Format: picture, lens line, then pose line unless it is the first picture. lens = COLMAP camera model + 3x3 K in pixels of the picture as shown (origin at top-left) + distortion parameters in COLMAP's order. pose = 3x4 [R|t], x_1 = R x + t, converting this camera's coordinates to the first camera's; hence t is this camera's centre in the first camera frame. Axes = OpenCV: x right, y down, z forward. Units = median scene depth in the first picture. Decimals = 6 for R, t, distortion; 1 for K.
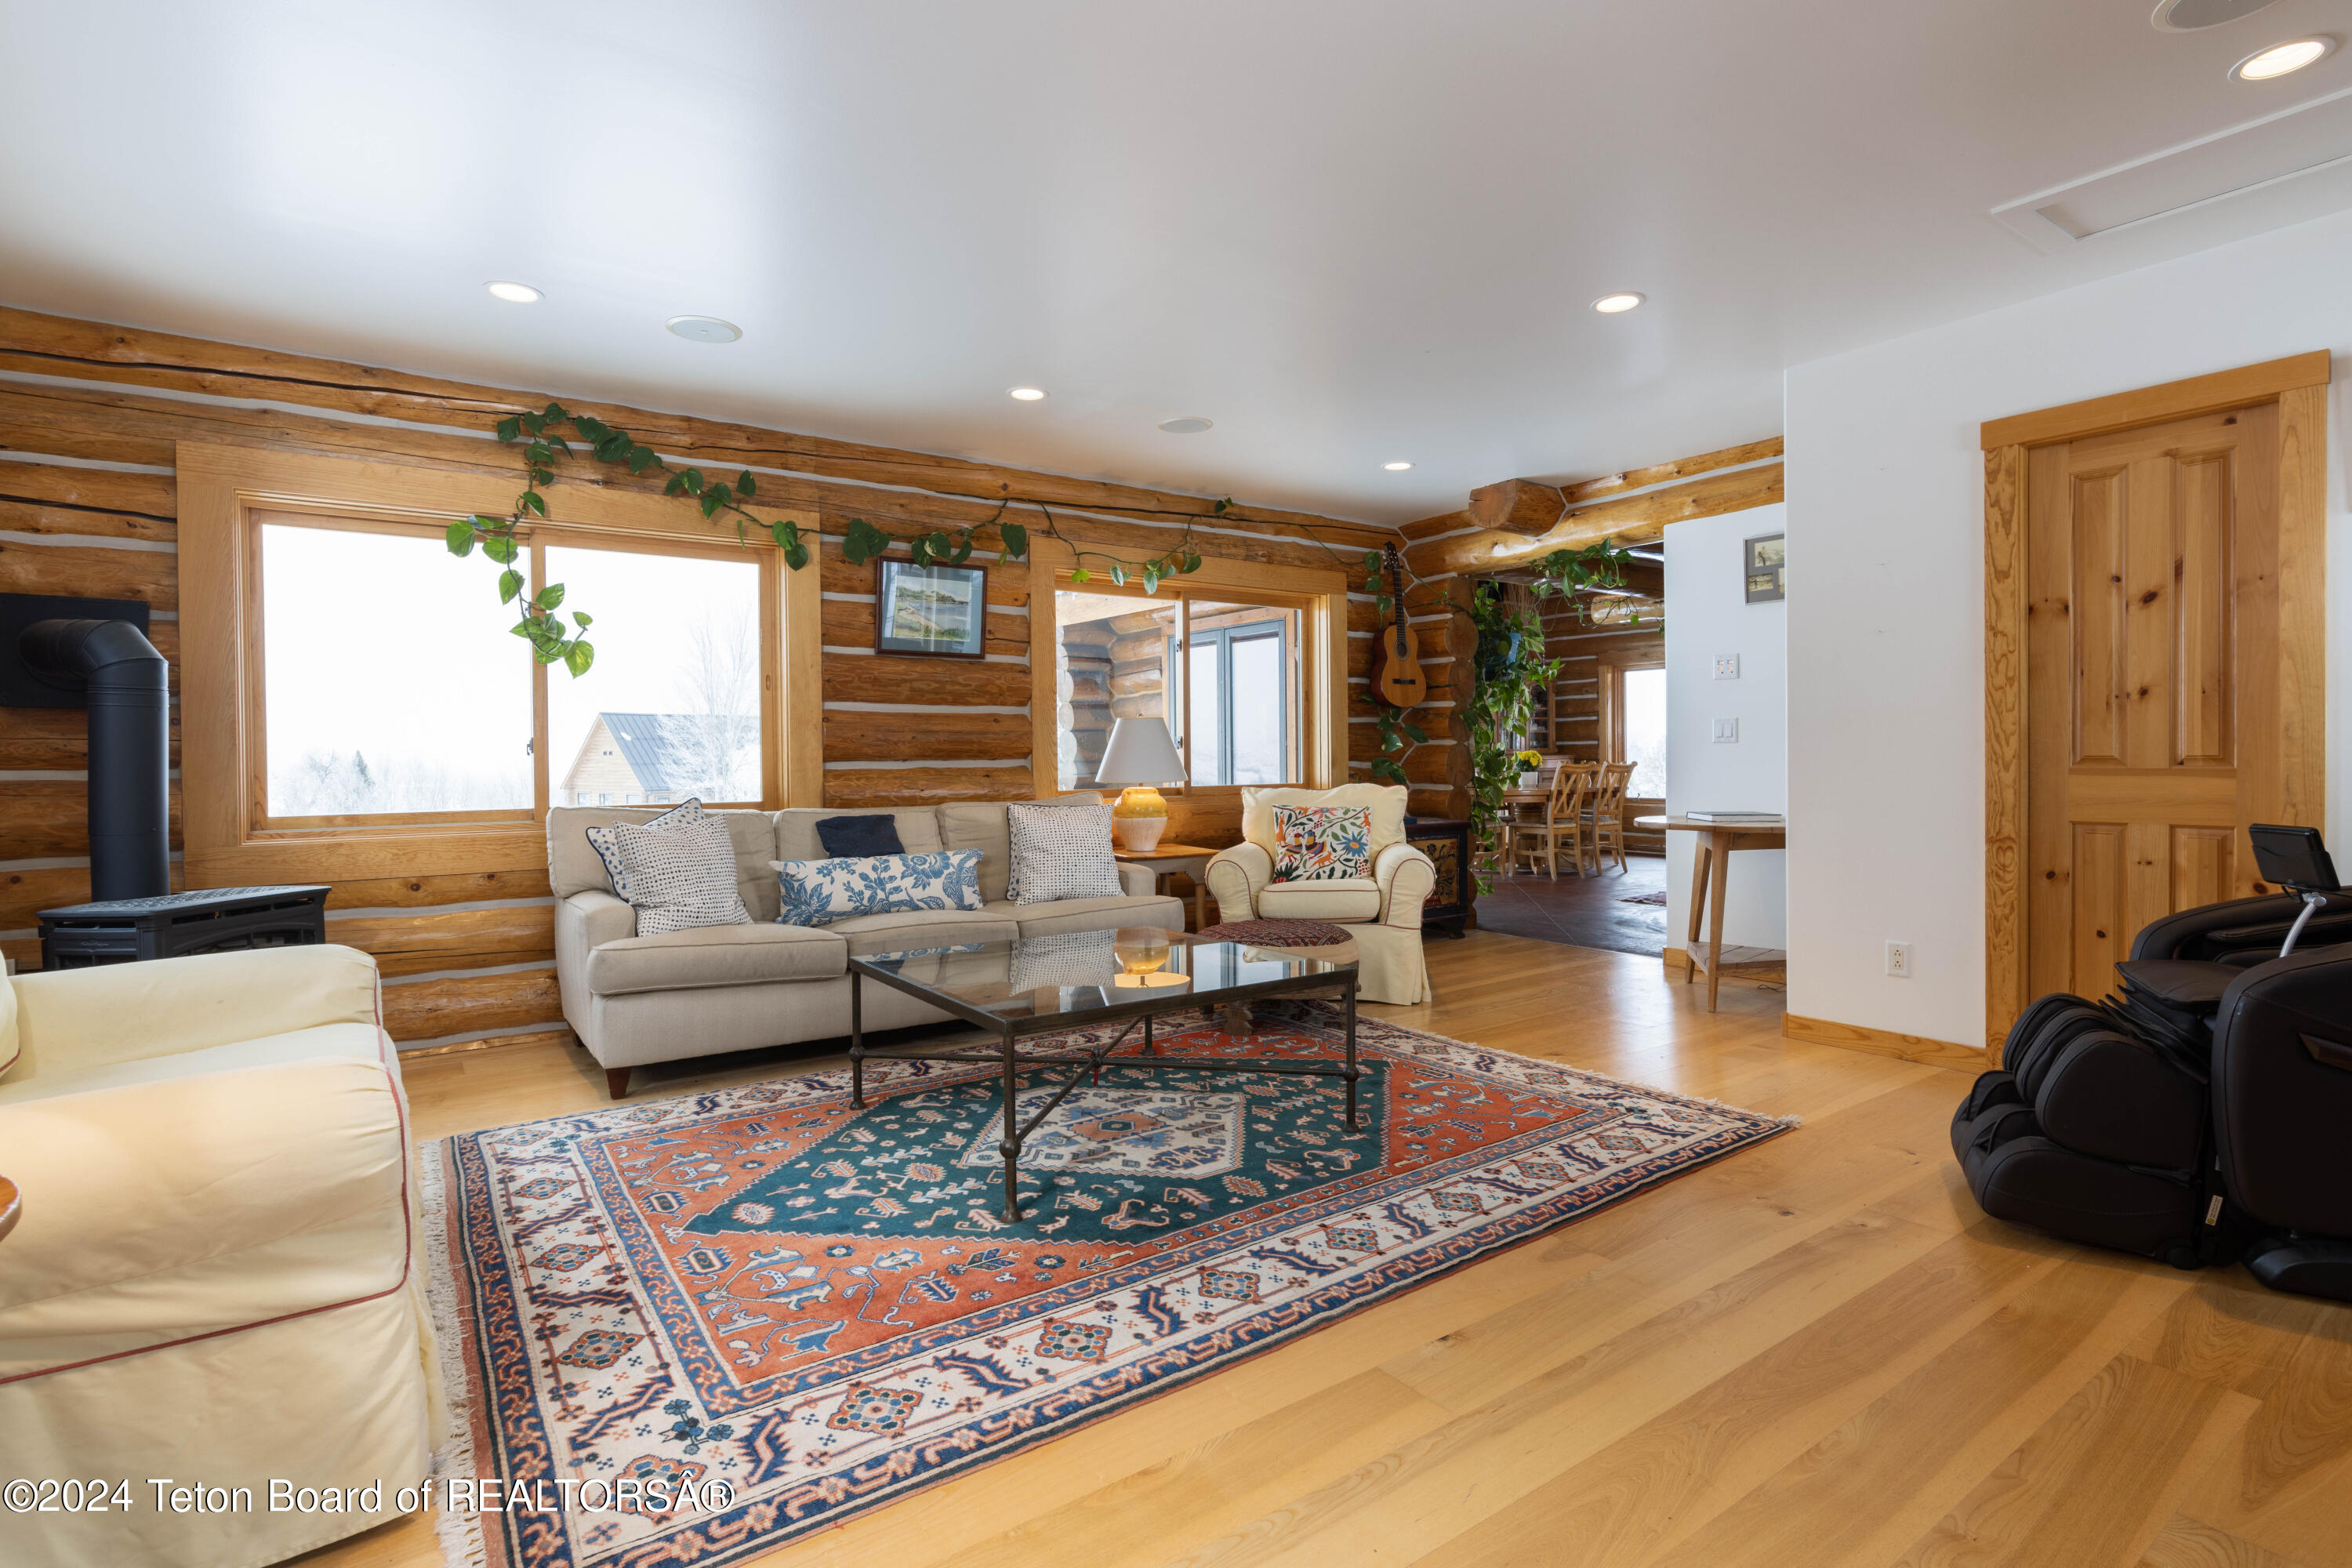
lens RADIAL K [[1149.6, 0, 1176.0], [0, 1149.6, 784.0], [0, 0, 1]] dist [0.001400, 0.000106]
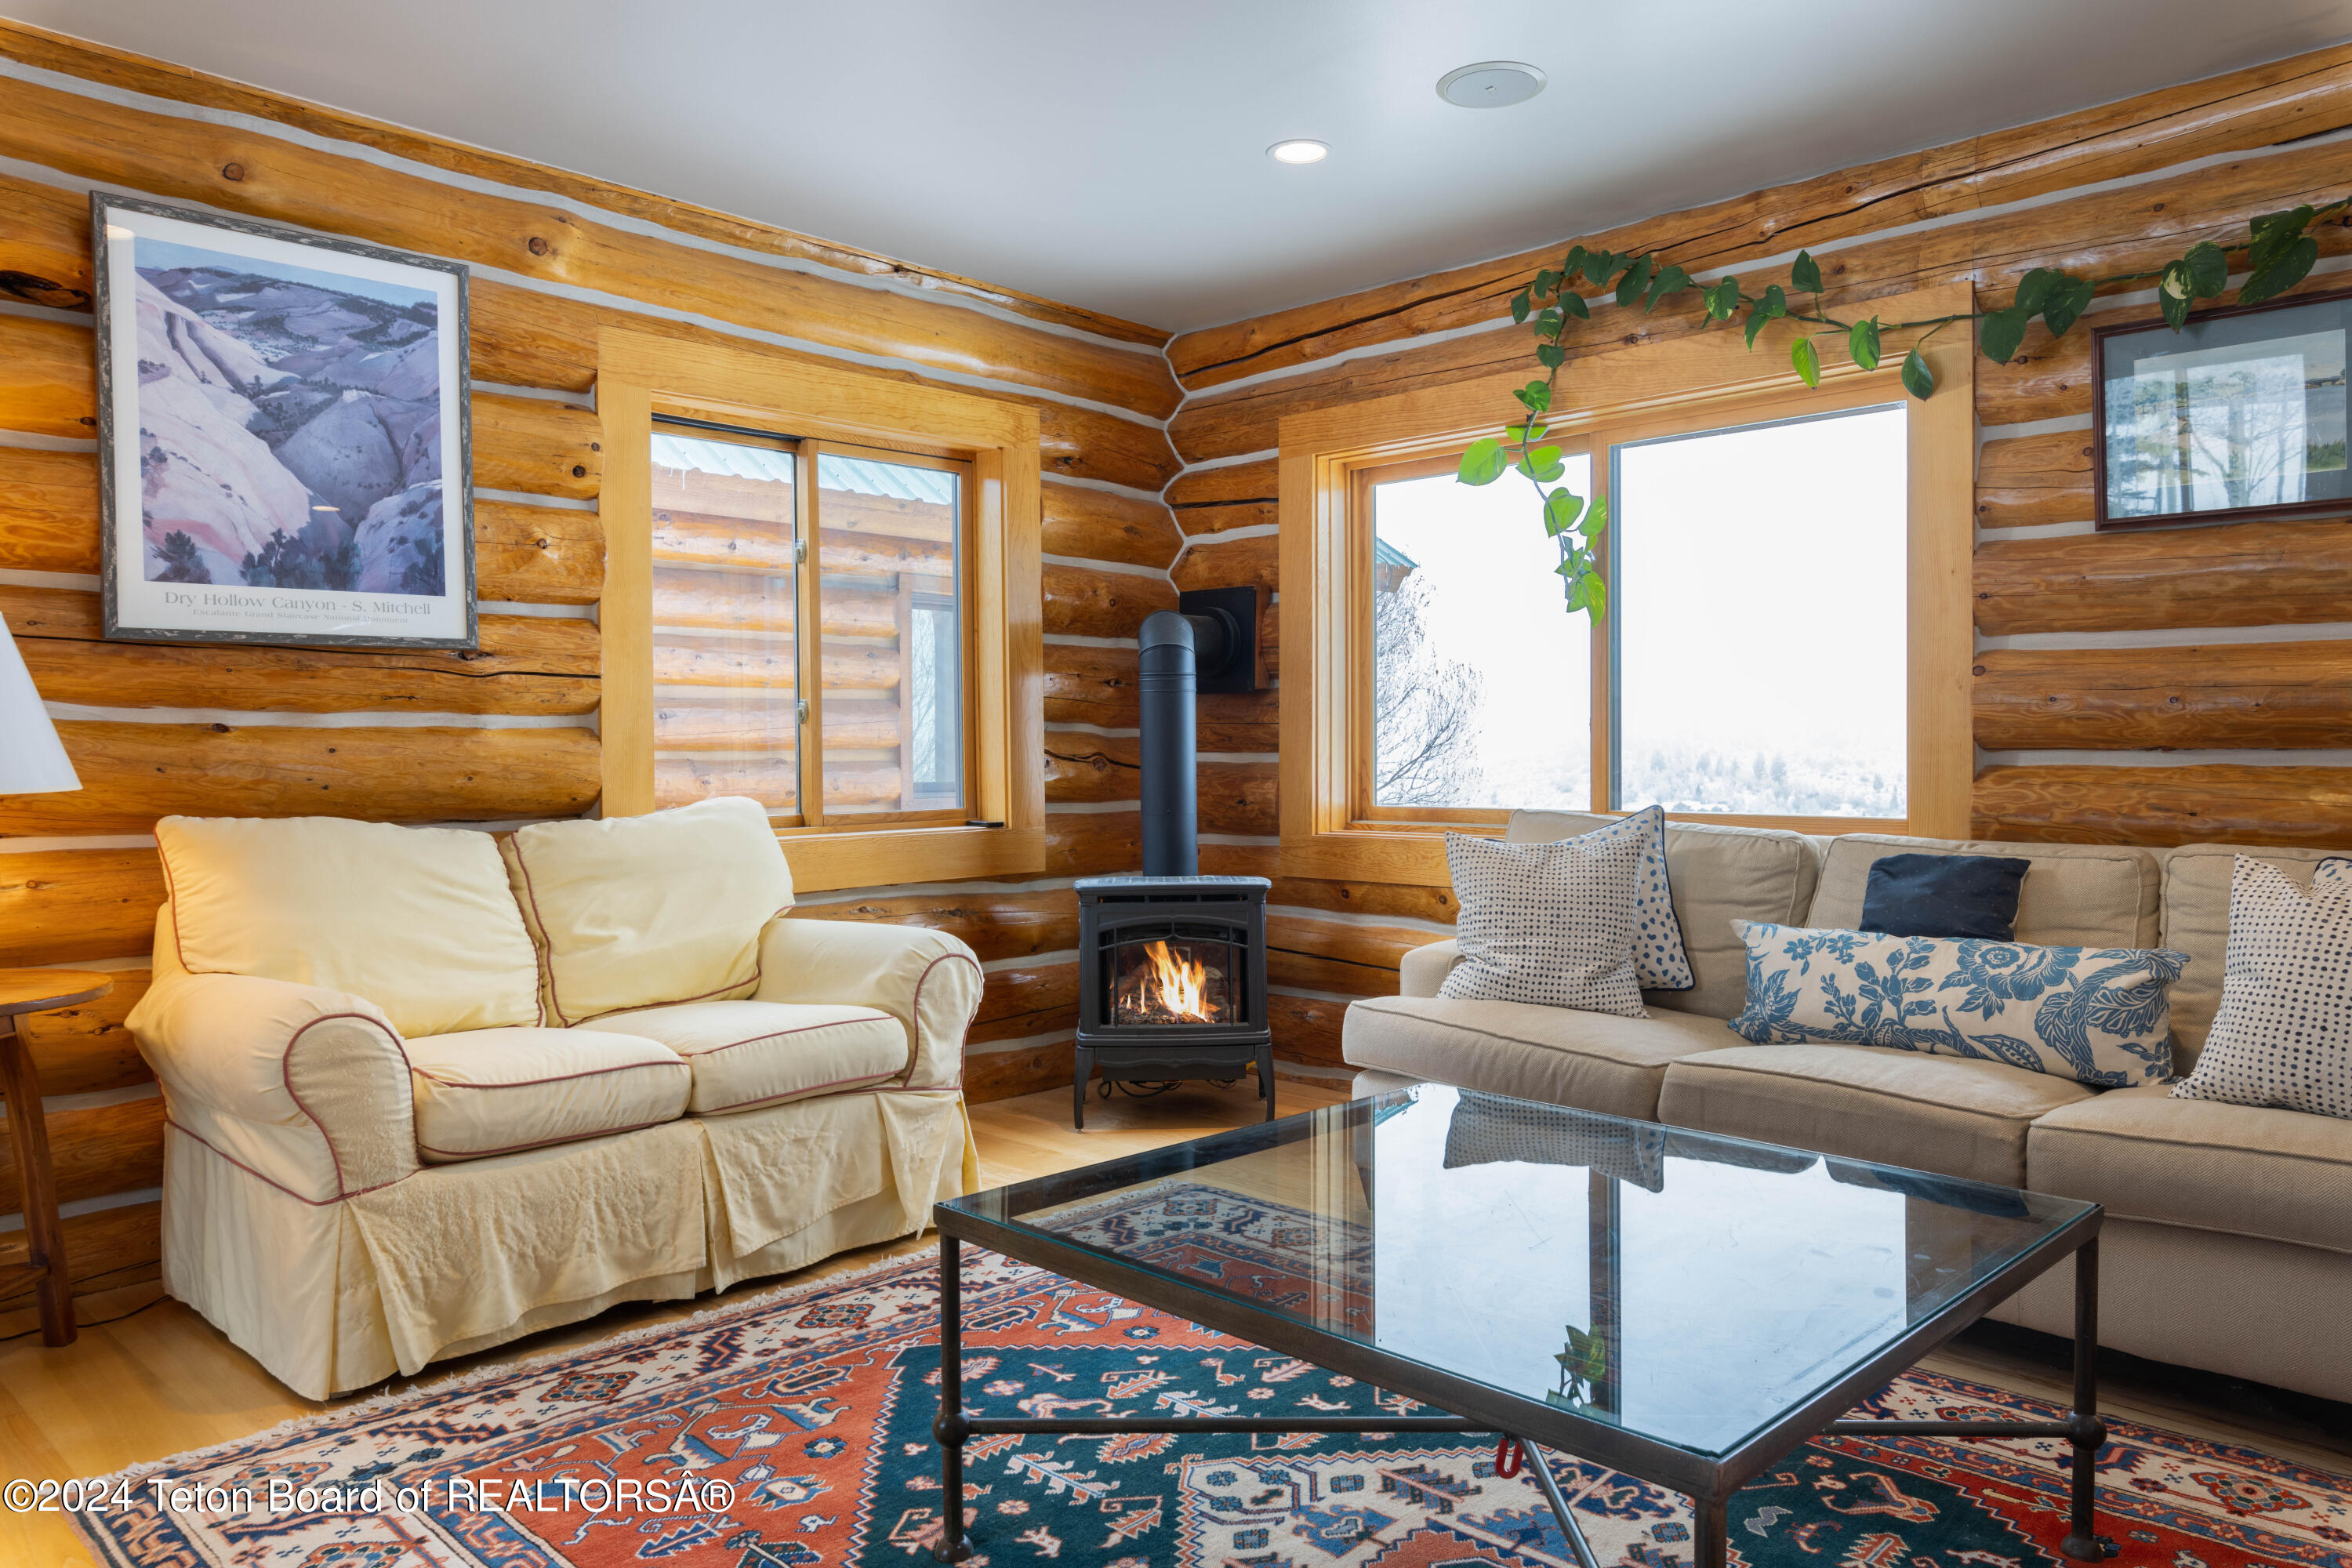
lens RADIAL K [[1567.9, 0, 1176.0], [0, 1567.9, 784.0], [0, 0, 1]] dist [0.003315, 0.001586]
pose [[0.181021, 0.033121, -0.982921, 0.516498], [-0.016191, 0.999398, 0.030695, -0.030204], [0.983346, 0.010358, 0.181448, 0.768680]]
